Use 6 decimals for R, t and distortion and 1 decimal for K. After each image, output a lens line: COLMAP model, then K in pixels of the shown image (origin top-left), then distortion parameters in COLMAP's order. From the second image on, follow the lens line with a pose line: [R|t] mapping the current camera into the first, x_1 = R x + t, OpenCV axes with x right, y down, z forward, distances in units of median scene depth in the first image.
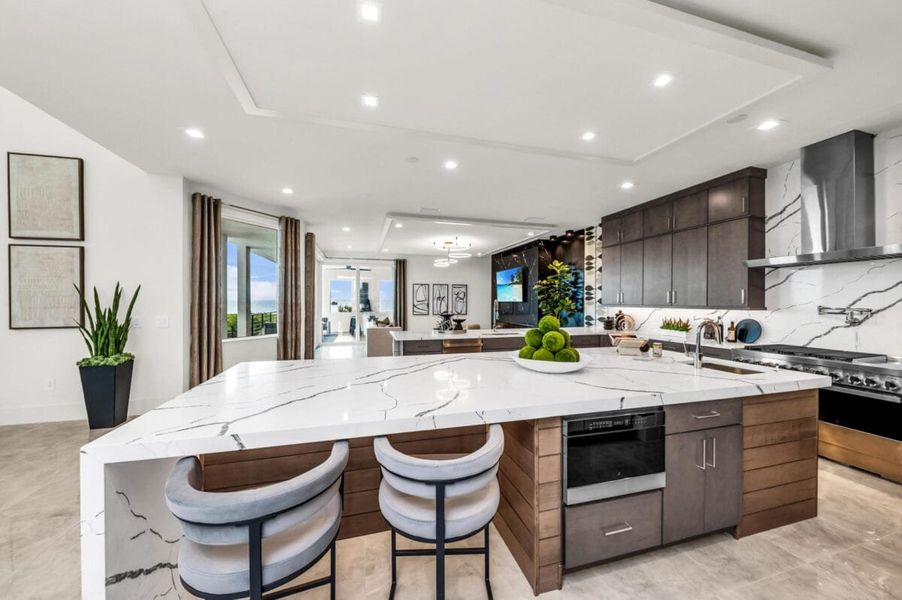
lens RADIAL K [[326.1, 0, 447.7], [0, 326.1, 302.3], [0, 0, 1]] dist [0.002456, -0.001313]
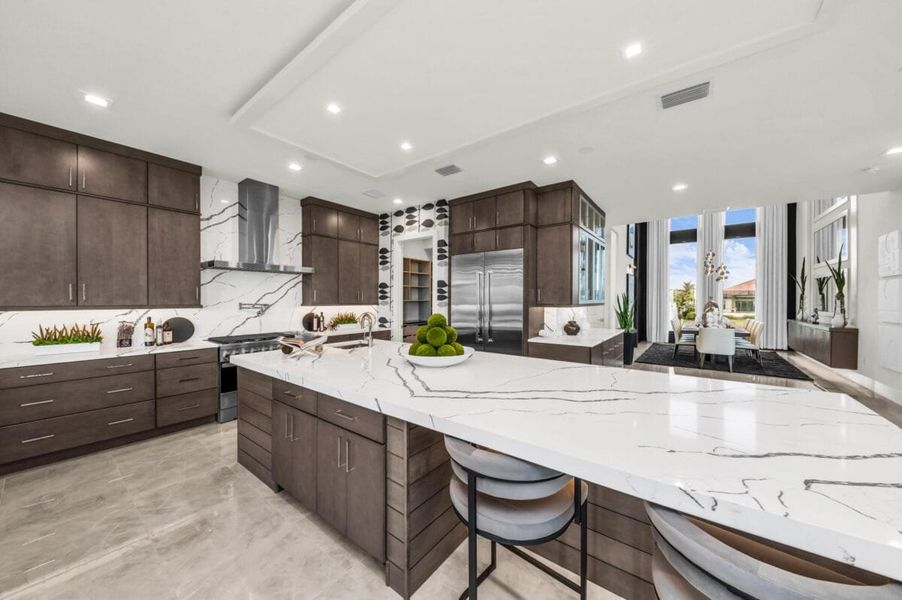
lens RADIAL K [[310.9, 0, 448.8], [0, 310.9, 299.6], [0, 0, 1]] dist [-0.007489, -0.000068]
pose [[-0.605008, -0.003136, 0.796213, -0.174877], [0.000313, 0.999991, 0.004176, -0.003049], [-0.796219, 0.002776, -0.605002, 0.551536]]
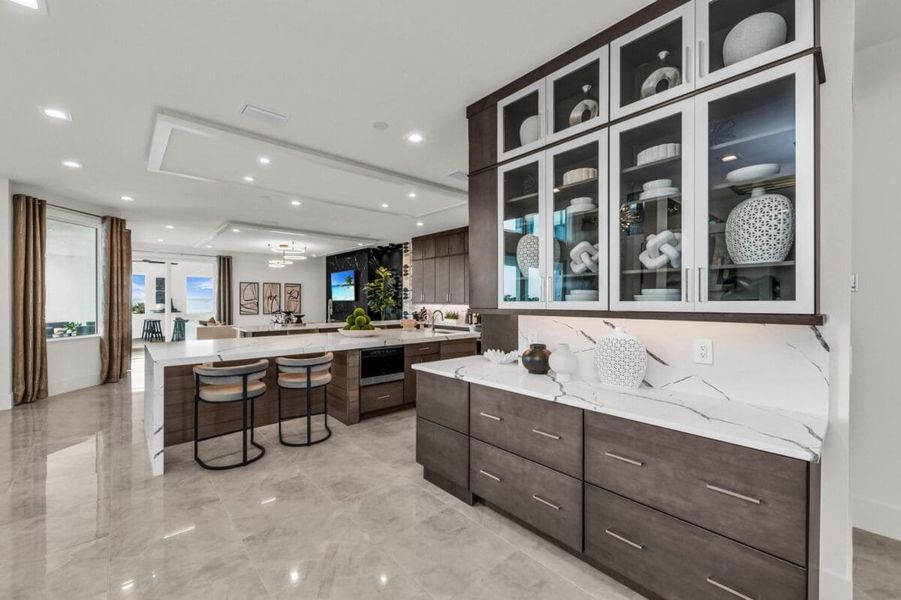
lens RADIAL K [[370.4, 0, 453.4], [0, 370.4, 300.7], [0, 0, 1]] dist [0.002155, 0.000143]
pose [[0.893636, -0.003309, 0.448781, -0.057352], [0.003919, 0.999992, -0.000430, 0.000708], [-0.448776, 0.002143, 0.893642, -0.404851]]
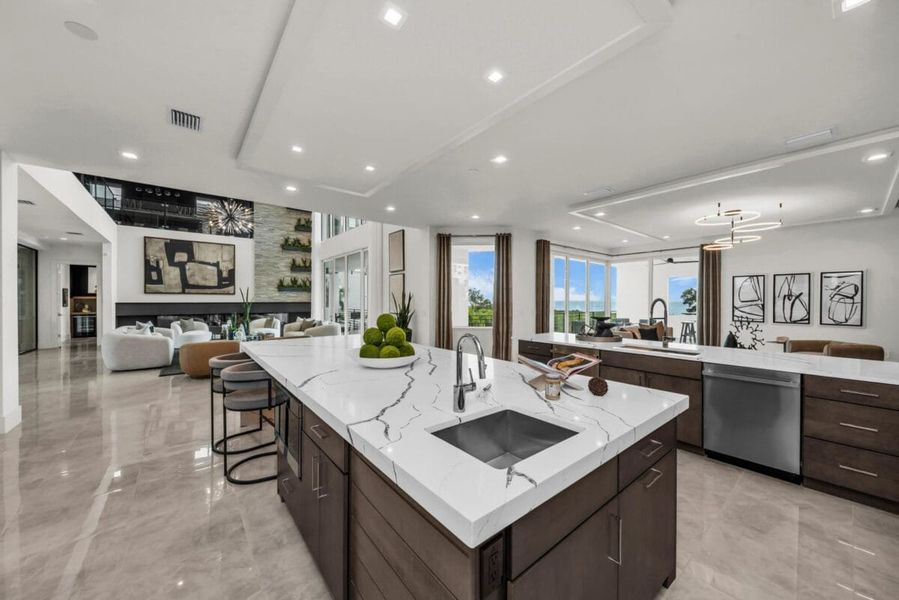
lens RADIAL K [[325.0, 0, 446.9], [0, 325.0, 303.5], [0, 0, 1]] dist [0.002456, -0.001313]
pose [[0.399559, 0.005923, -0.916689, 0.468046], [-0.004799, 0.999979, 0.004370, 0.001519], [0.916695, 0.002653, 0.399579, 0.266351]]
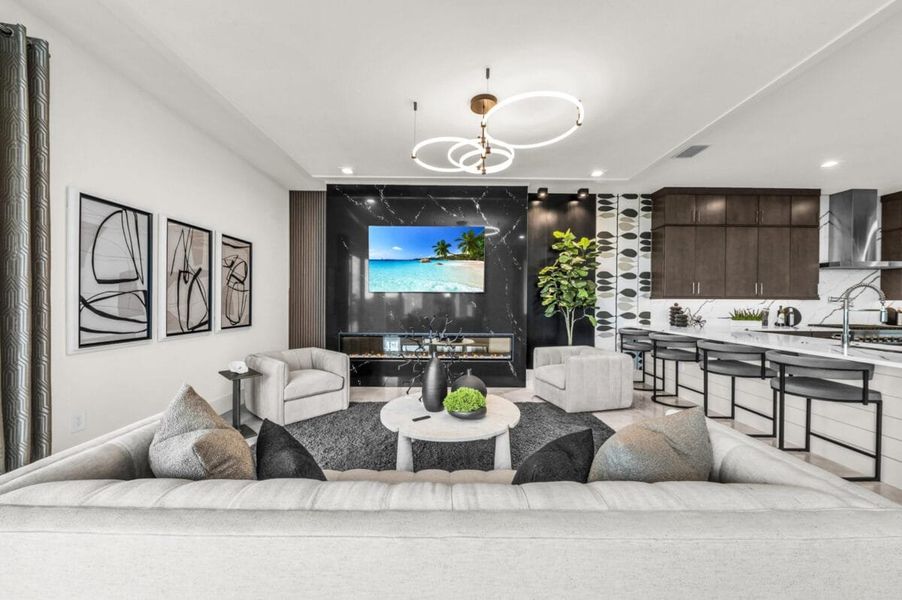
lens RADIAL K [[326.1, 0, 449.2], [0, 326.1, 303.1], [0, 0, 1]] dist [0.002456, -0.001313]
pose [[0.252149, -0.010428, 0.967632, -0.397587], [-0.001347, 0.999937, 0.011127, 0.013792], [-0.967687, -0.004109, 0.252119, 1.187294]]
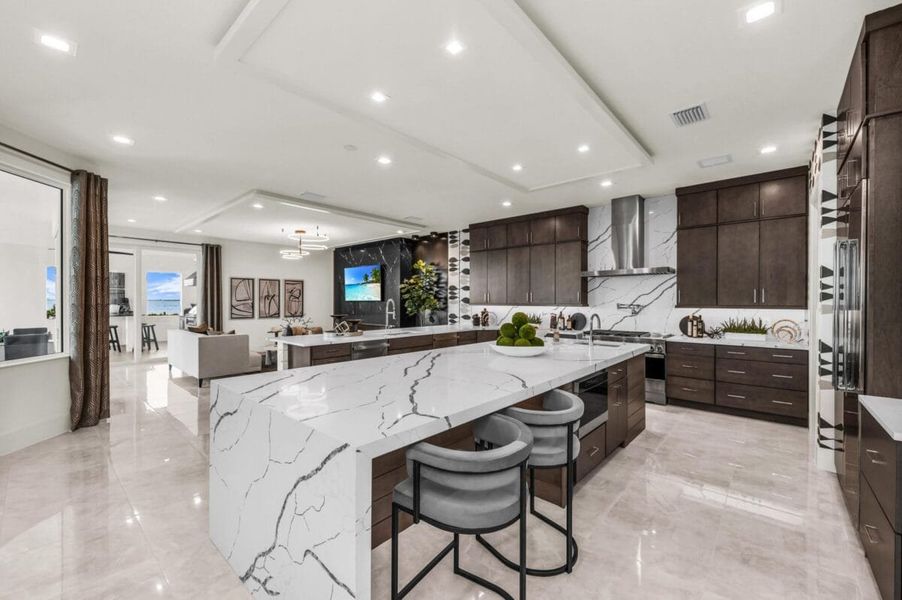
lens RADIAL K [[370.8, 0, 451.8], [0, 370.8, 301.0], [0, 0, 1]] dist [0.002155, 0.000143]
pose [[0.838443, -0.002508, 0.544984, -0.239182], [0.003307, 0.999994, -0.000485, -0.000684], [-0.544979, 0.002209, 0.838447, -0.020165]]
